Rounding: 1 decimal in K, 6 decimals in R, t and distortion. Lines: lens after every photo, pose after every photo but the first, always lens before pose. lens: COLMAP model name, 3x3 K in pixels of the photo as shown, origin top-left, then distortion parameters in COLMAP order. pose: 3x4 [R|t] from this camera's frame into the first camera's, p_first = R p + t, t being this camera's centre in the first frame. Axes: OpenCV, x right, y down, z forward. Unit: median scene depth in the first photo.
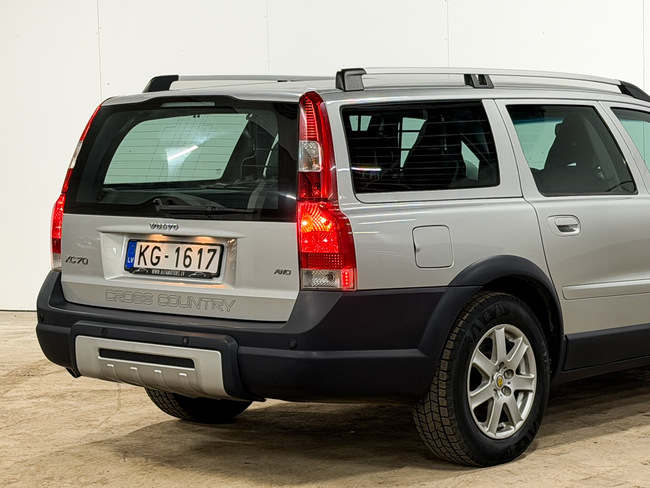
lens RADIAL K [[1838.2, 0, 325.0], [0, 1838.2, 244.0], [0, 0, 1]] dist [0.080708, 0.247967]
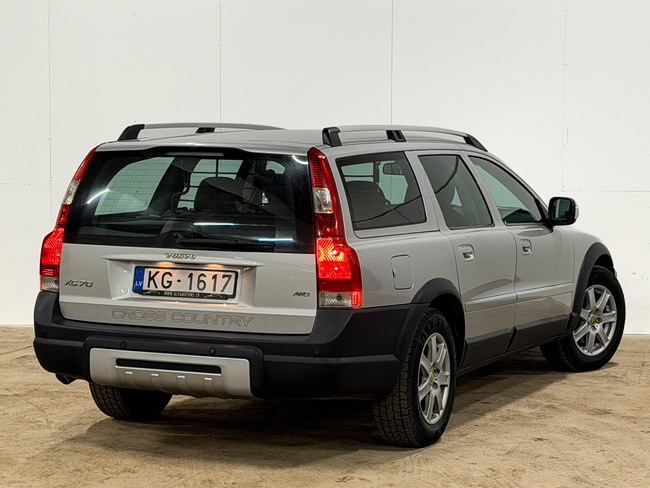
lens RADIAL K [[1838.2, 0, 325.0], [0, 1838.2, 244.0], [0, 0, 1]] dist [0.080708, 0.247967]
pose [[0.947001, -0.000344, 0.321231, -0.381264], [-0.000744, 0.999994, 0.003265, -0.021189], [-0.321230, -0.003331, 0.946995, -0.163919]]
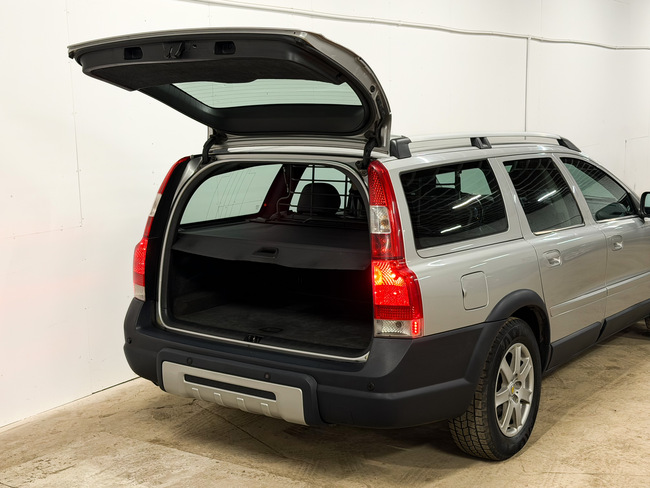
lens RADIAL K [[913.8, 0, 325.0], [0, 913.8, 244.0], [0, 0, 1]] dist [0.011276, 0.726626]
pose [[0.992669, -0.017298, 0.119622, -0.103619], [0.009152, 0.997622, 0.068319, -0.067267], [-0.120519, -0.066723, 0.990466, 0.417030]]
